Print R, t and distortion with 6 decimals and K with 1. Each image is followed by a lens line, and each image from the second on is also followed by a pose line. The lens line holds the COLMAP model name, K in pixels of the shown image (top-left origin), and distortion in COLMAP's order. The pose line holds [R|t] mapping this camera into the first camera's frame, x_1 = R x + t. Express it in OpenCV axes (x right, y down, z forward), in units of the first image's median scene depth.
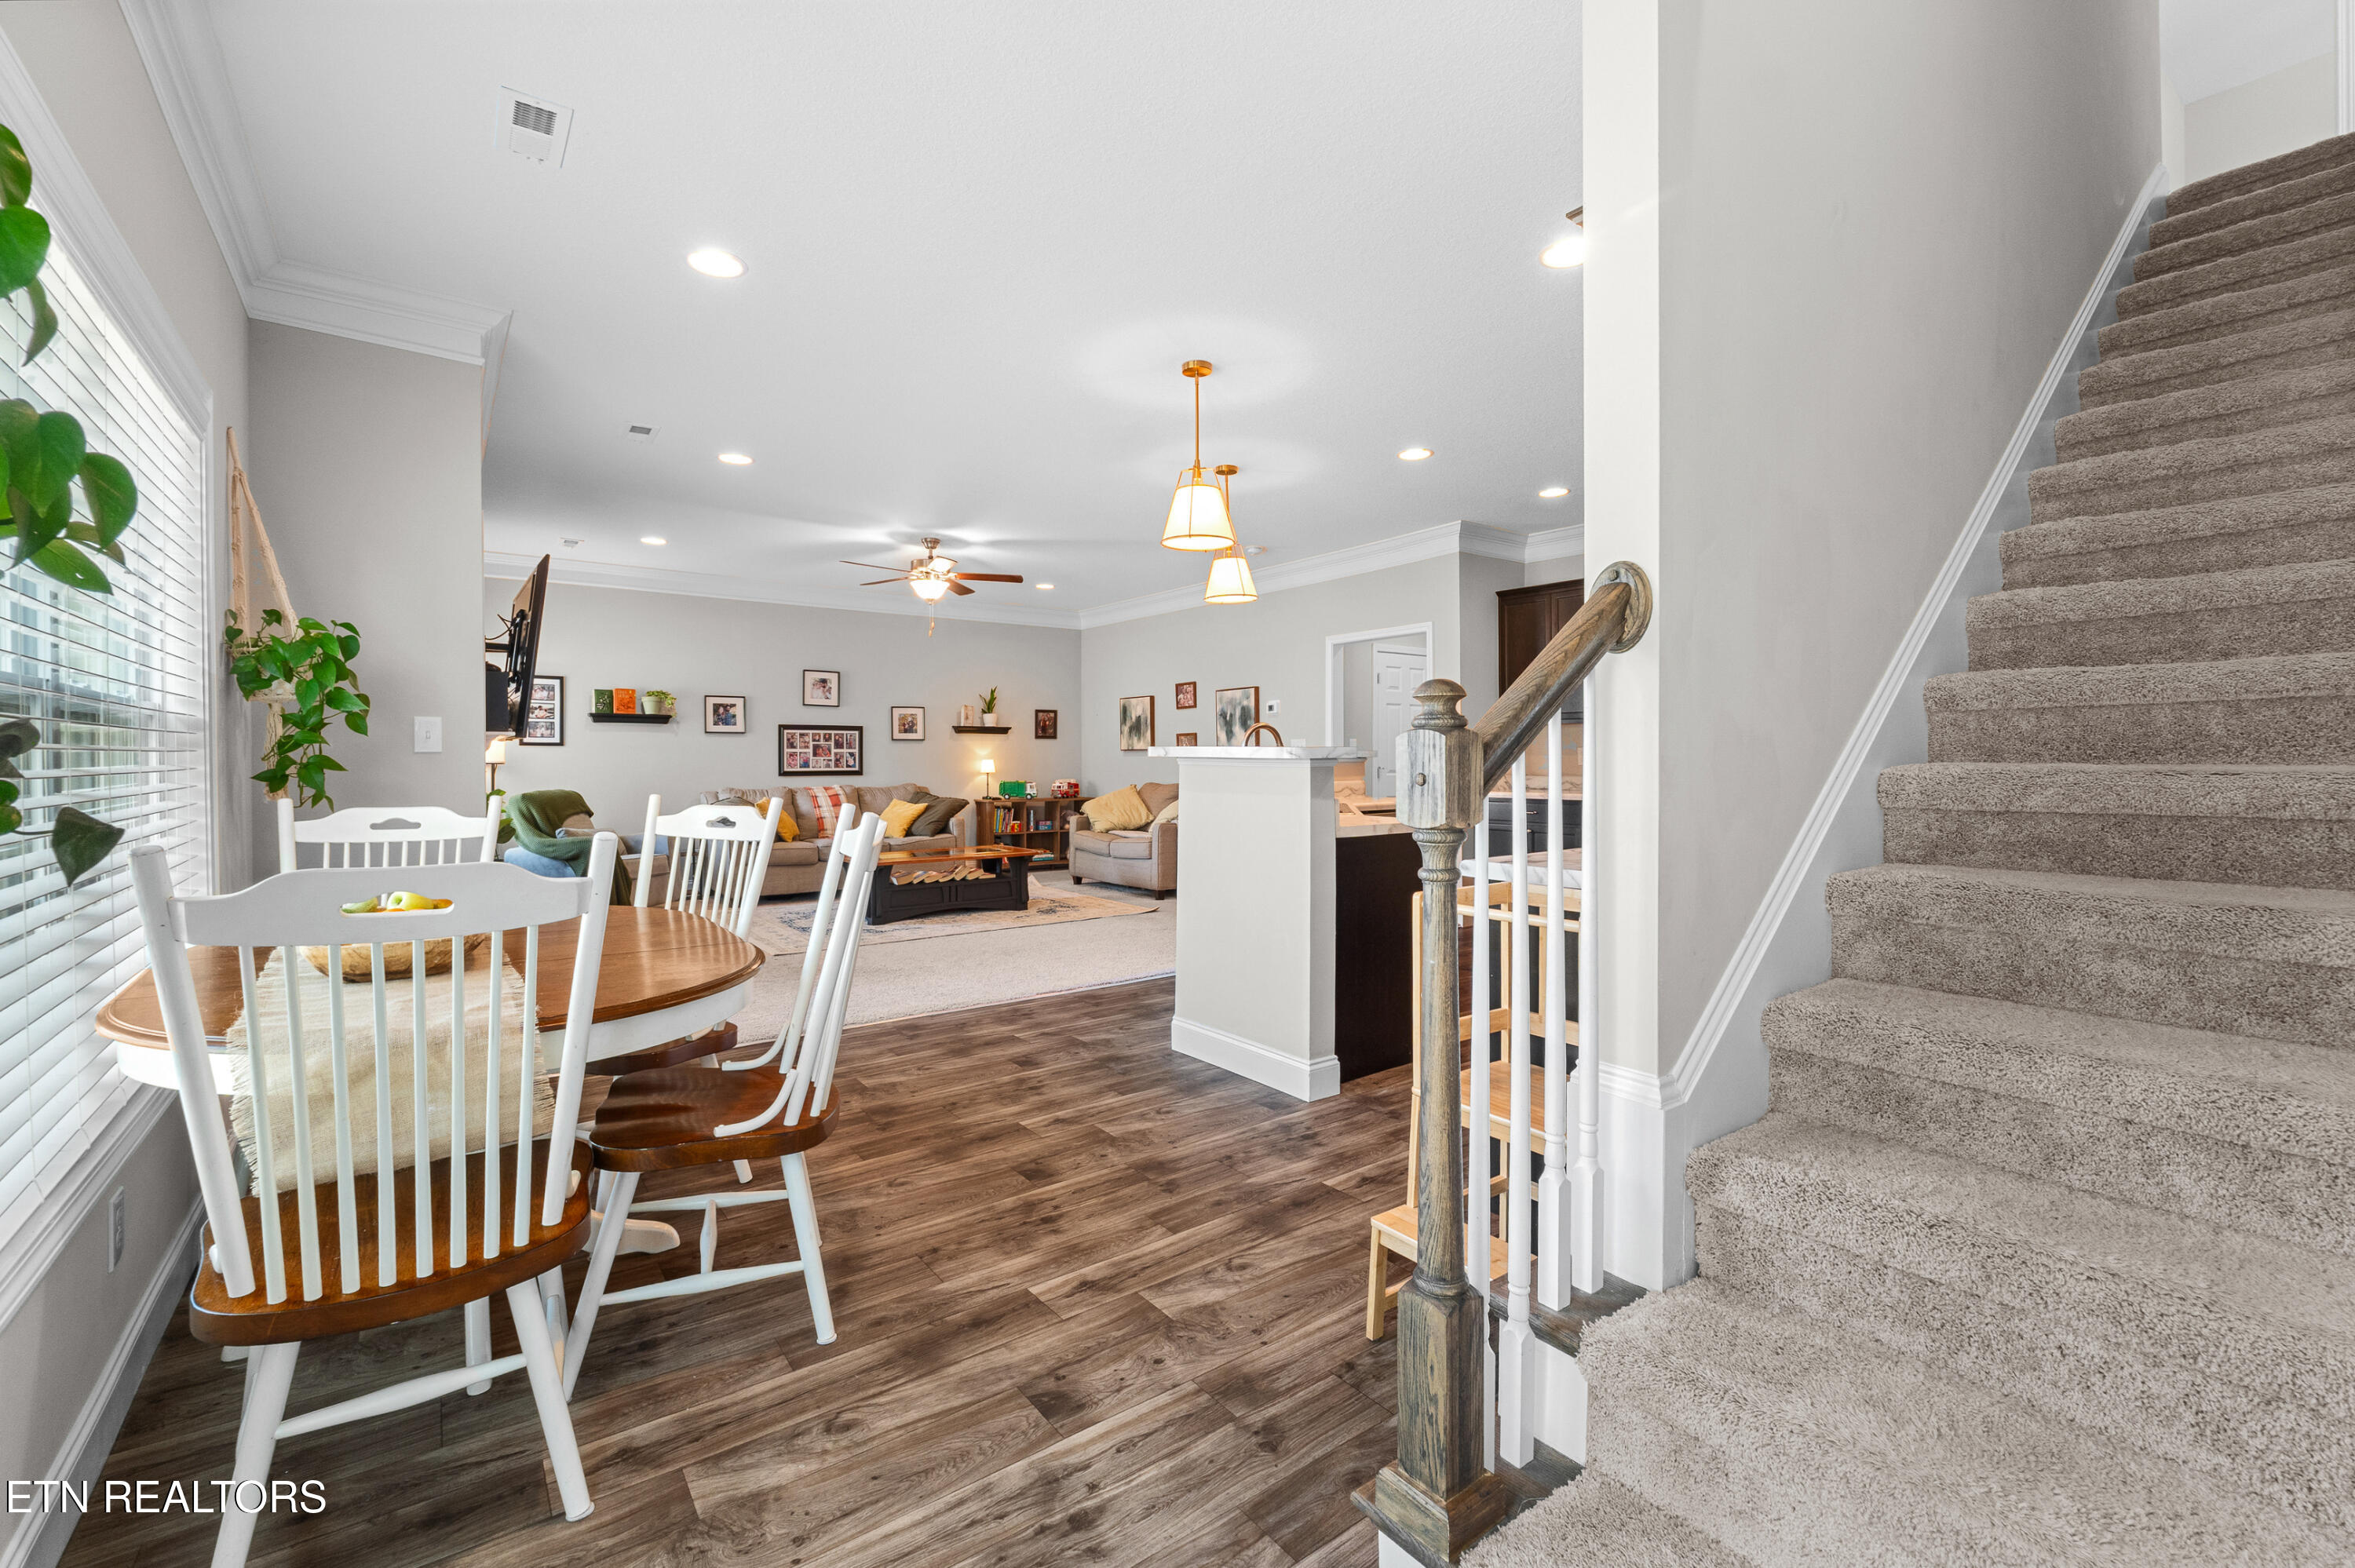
lens RADIAL K [[1006.8, 0, 1184.4], [0, 1006.8, 770.6], [0, 0, 1]] dist [-0.007825, 0.001591]
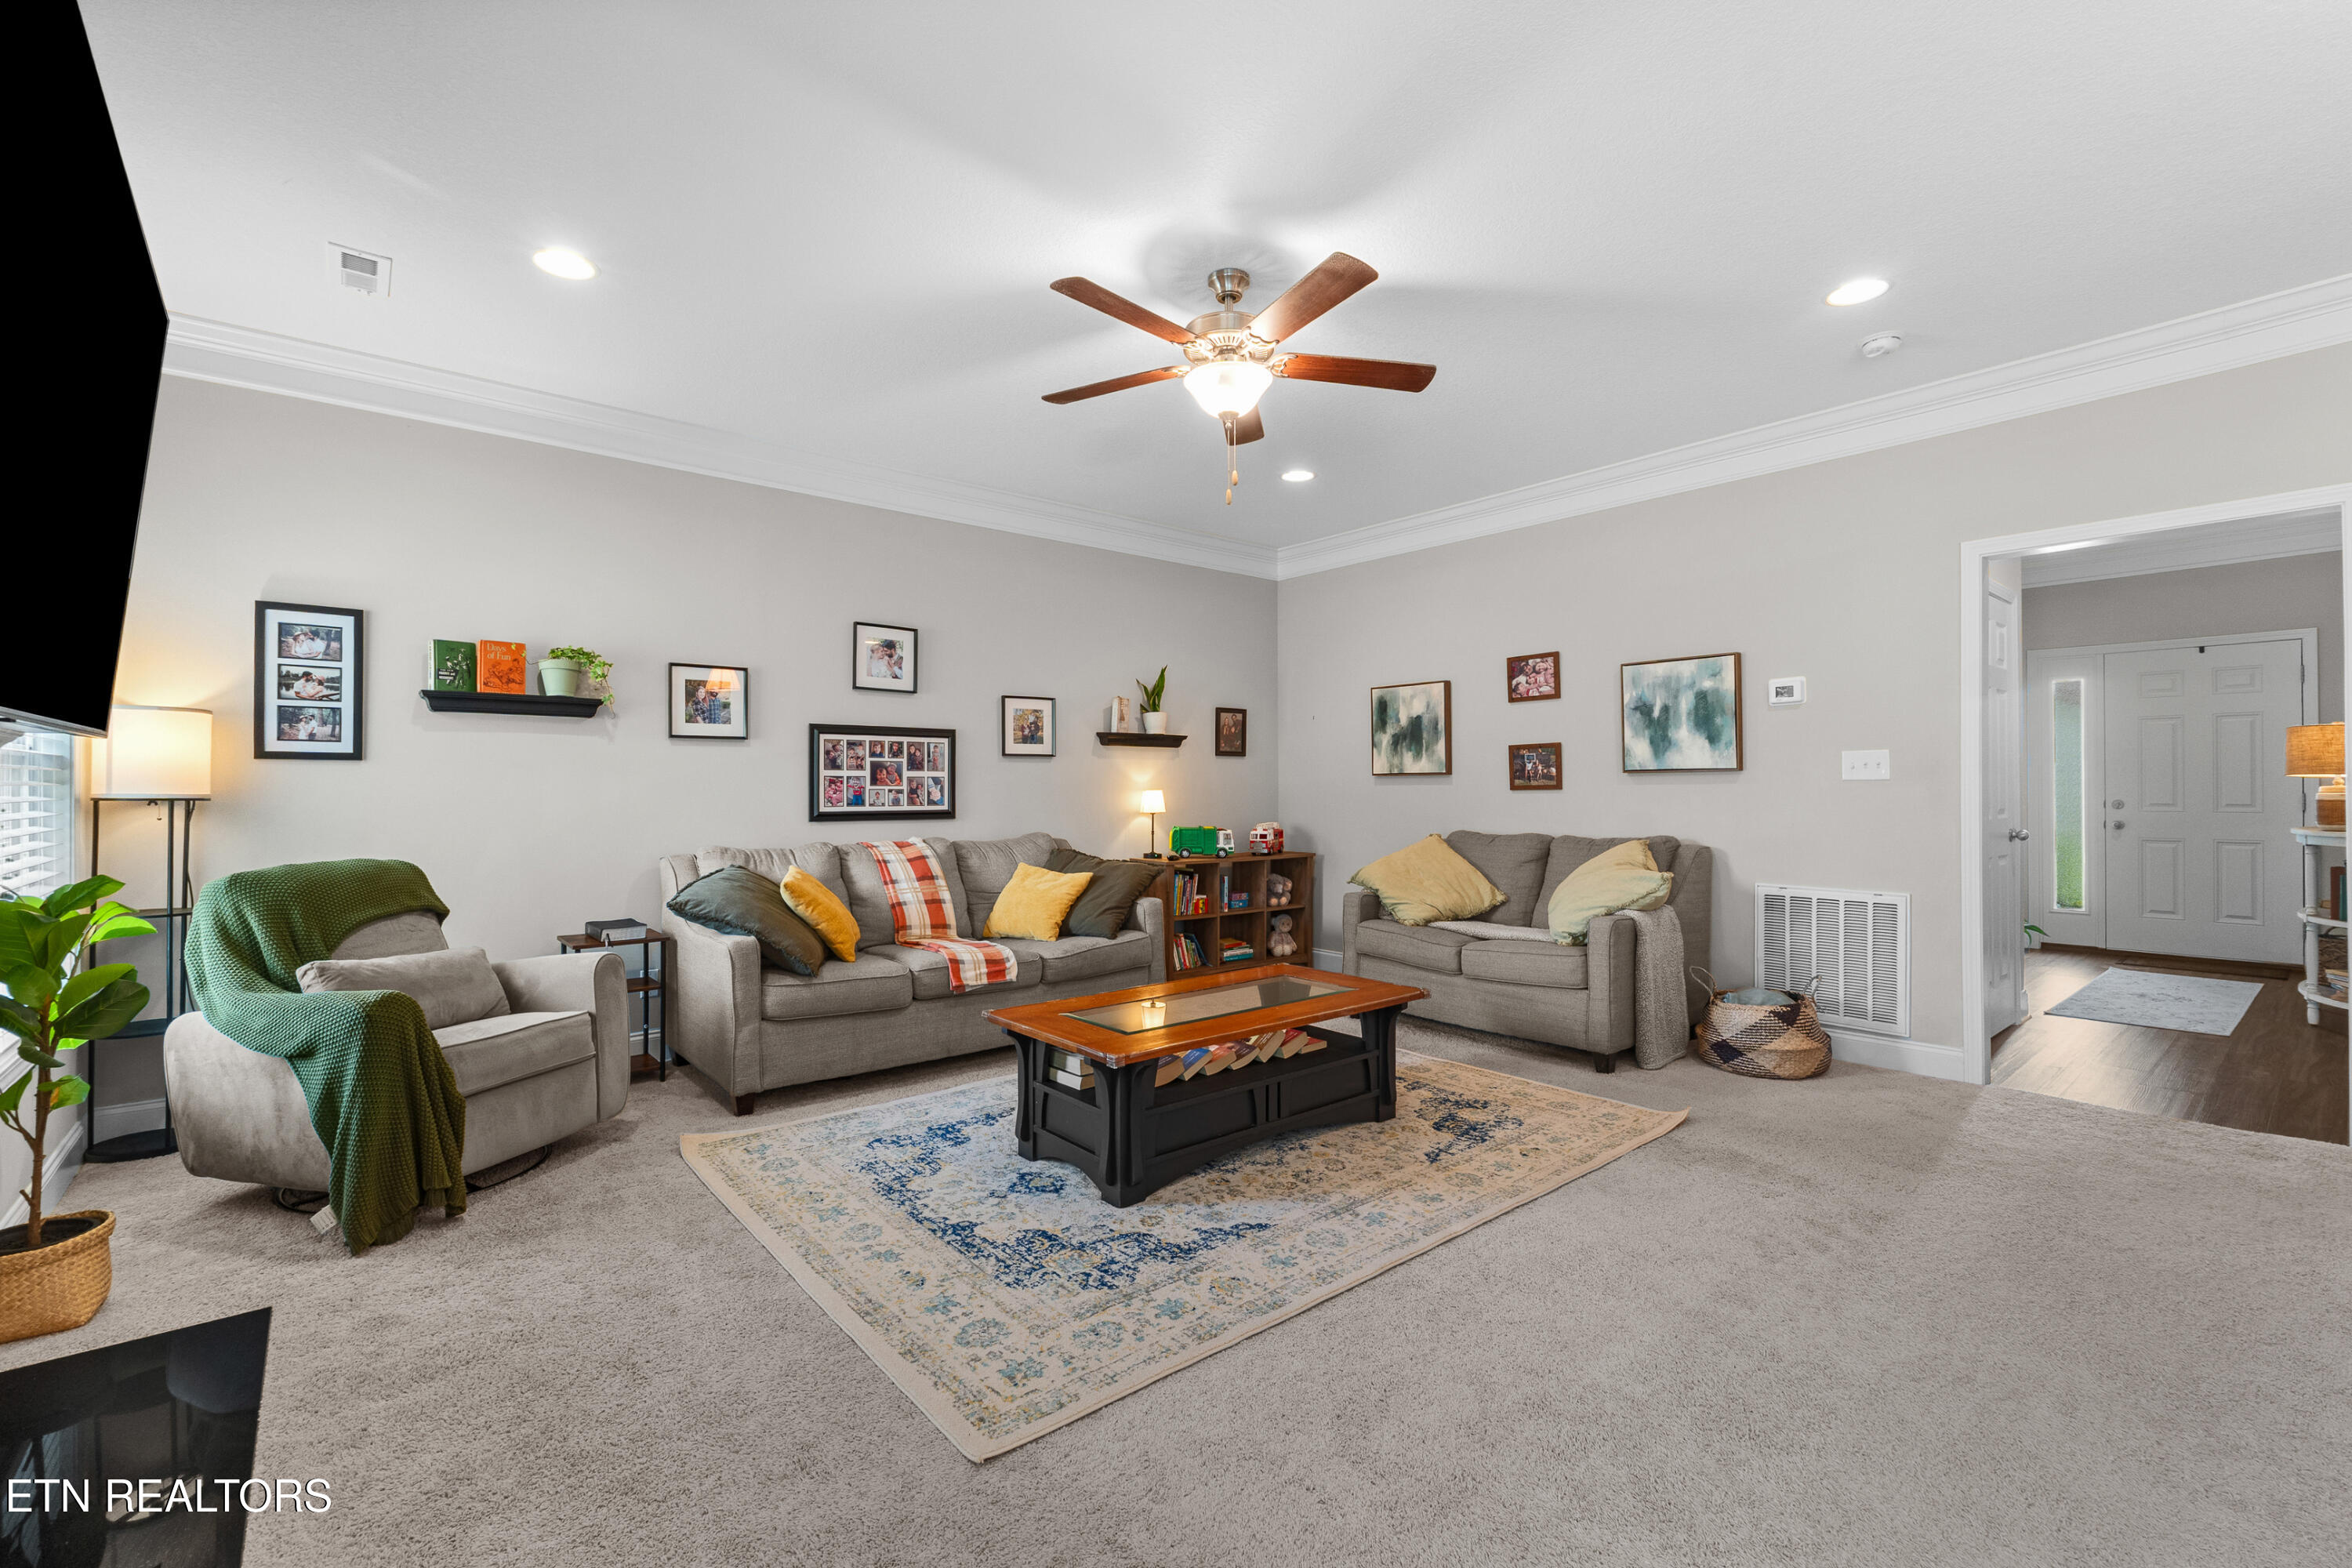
lens RADIAL K [[1005.7, 0, 1179.1], [0, 1005.7, 806.2], [0, 0, 1]] dist [-0.007825, 0.001591]
pose [[0.998805, 0.000142, 0.048868, -0.232341], [-0.000405, 0.999986, 0.005353, -0.005197], [-0.048866, -0.005366, 0.998791, 0.457062]]
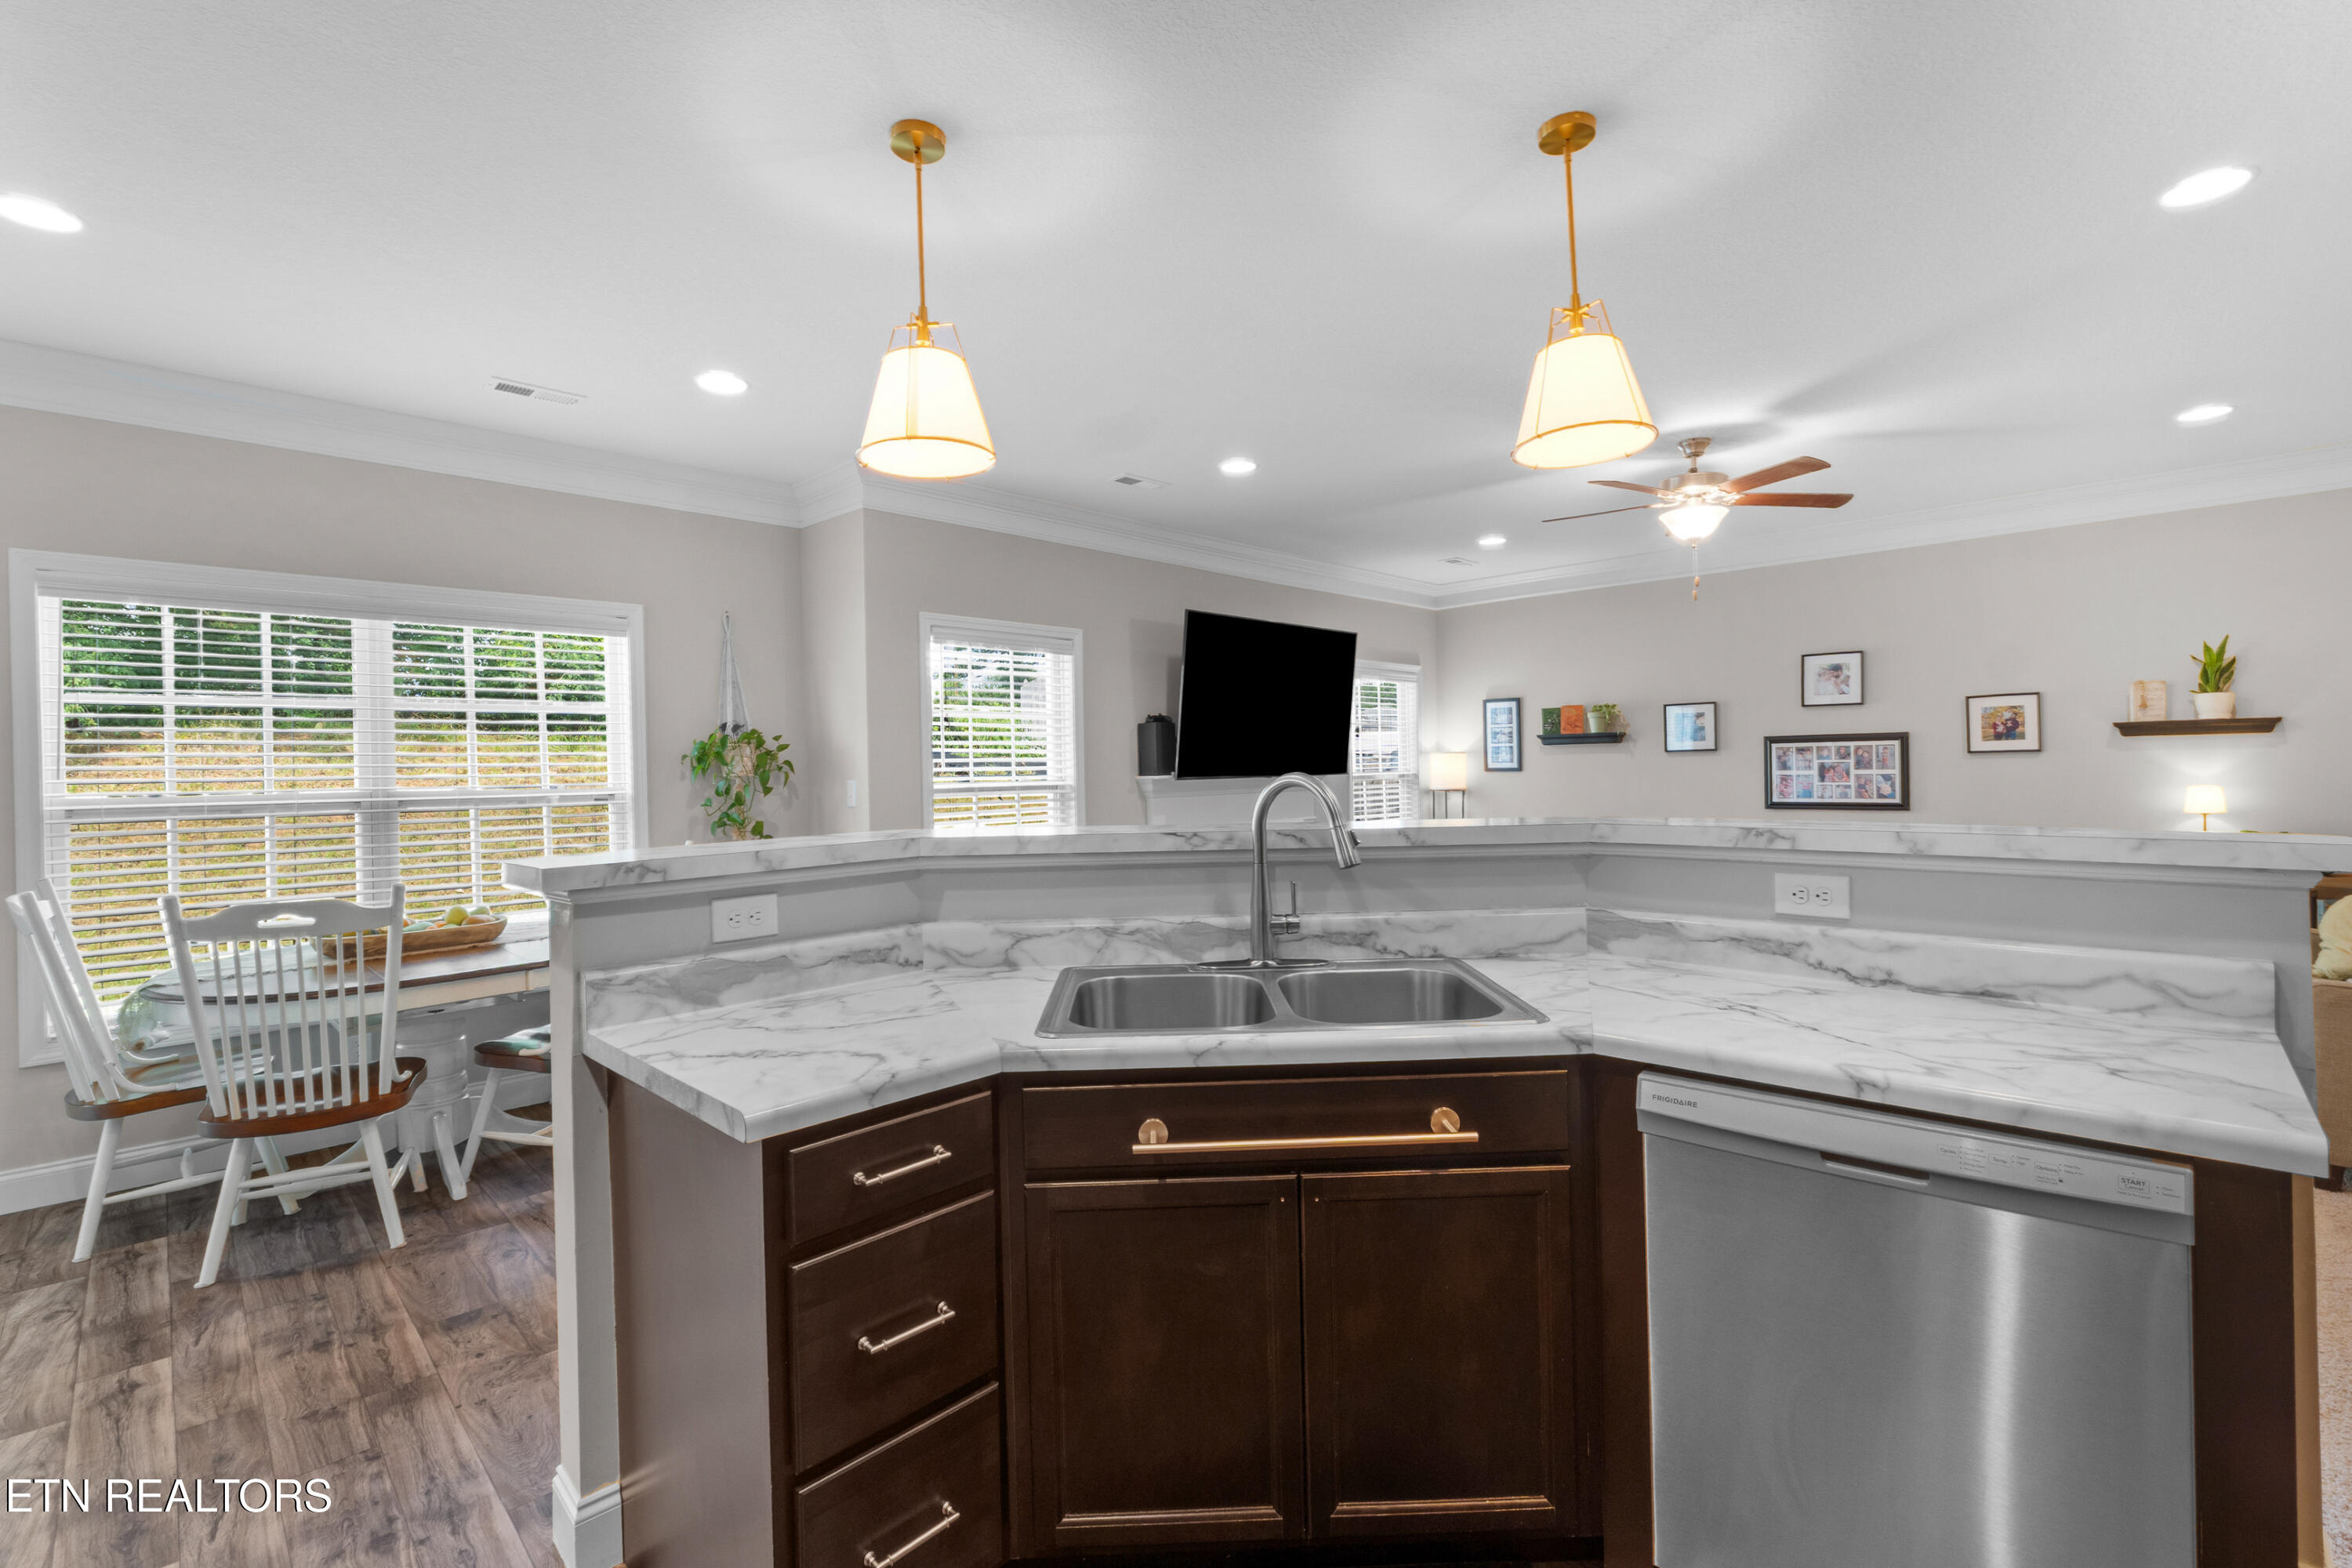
lens RADIAL K [[1005.7, 0, 1150.8], [0, 1005.7, 781.3], [0, 0, 1]] dist [-0.007825, 0.001591]
pose [[0.126463, 0.015747, -0.991846, 0.255444], [0.010400, 0.999798, 0.017199, -0.030307], [0.991917, -0.012491, 0.126274, 0.466814]]
